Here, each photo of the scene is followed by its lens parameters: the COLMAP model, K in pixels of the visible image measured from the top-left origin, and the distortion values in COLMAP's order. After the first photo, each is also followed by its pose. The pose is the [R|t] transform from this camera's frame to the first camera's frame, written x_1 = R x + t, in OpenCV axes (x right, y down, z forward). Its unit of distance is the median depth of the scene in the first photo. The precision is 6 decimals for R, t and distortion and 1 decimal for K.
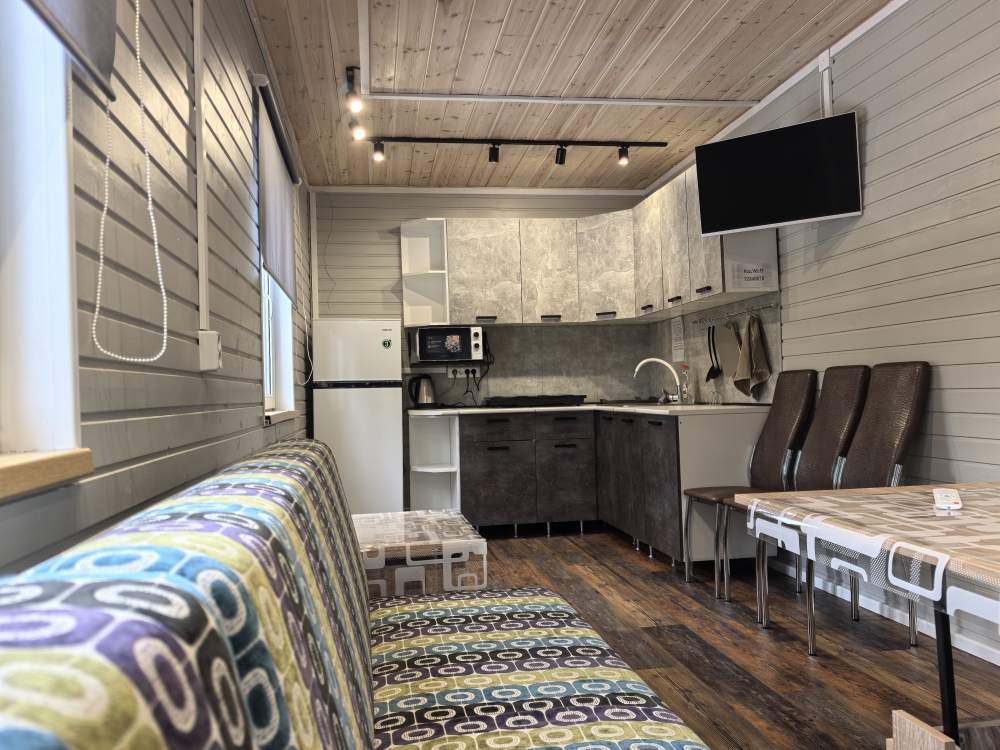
lens RADIAL K [[841.9, 0, 500.0], [0, 841.9, 375.0], [0, 0, 1]] dist [-0.042225, 0.000912]
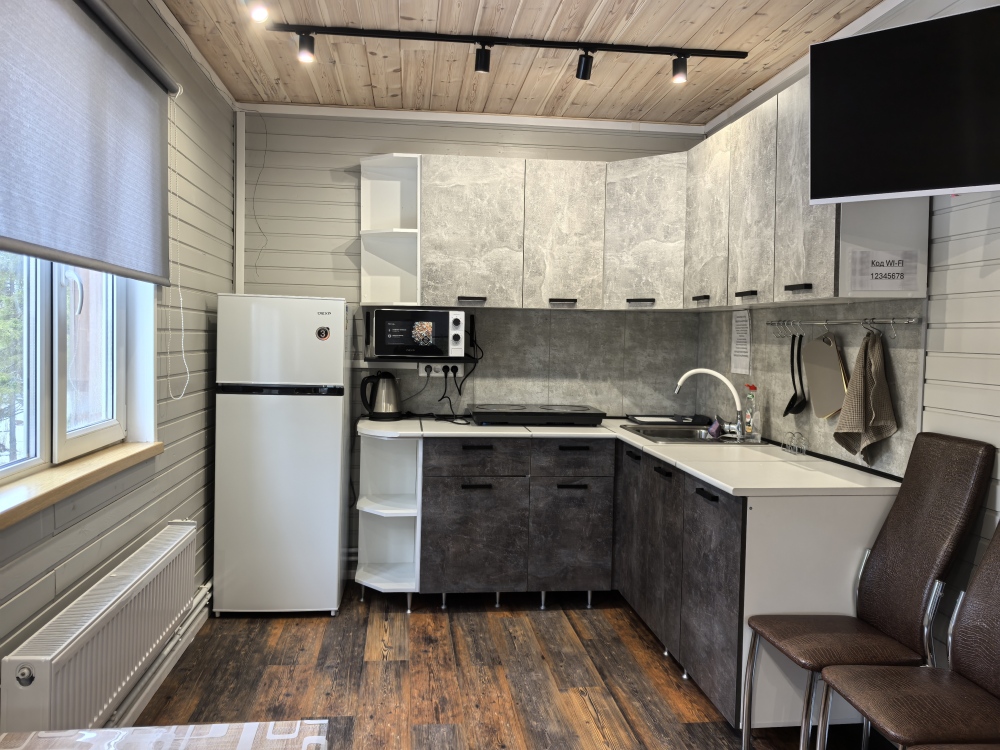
lens RADIAL K [[841.9, 0, 500.0], [0, 841.9, 375.0], [0, 0, 1]] dist [-0.042225, 0.000912]
pose [[0.998159, 0.048062, -0.037006, 0.038681], [-0.045346, 0.996442, 0.071041, -0.057413], [0.040289, -0.069232, 0.996787, 0.297797]]
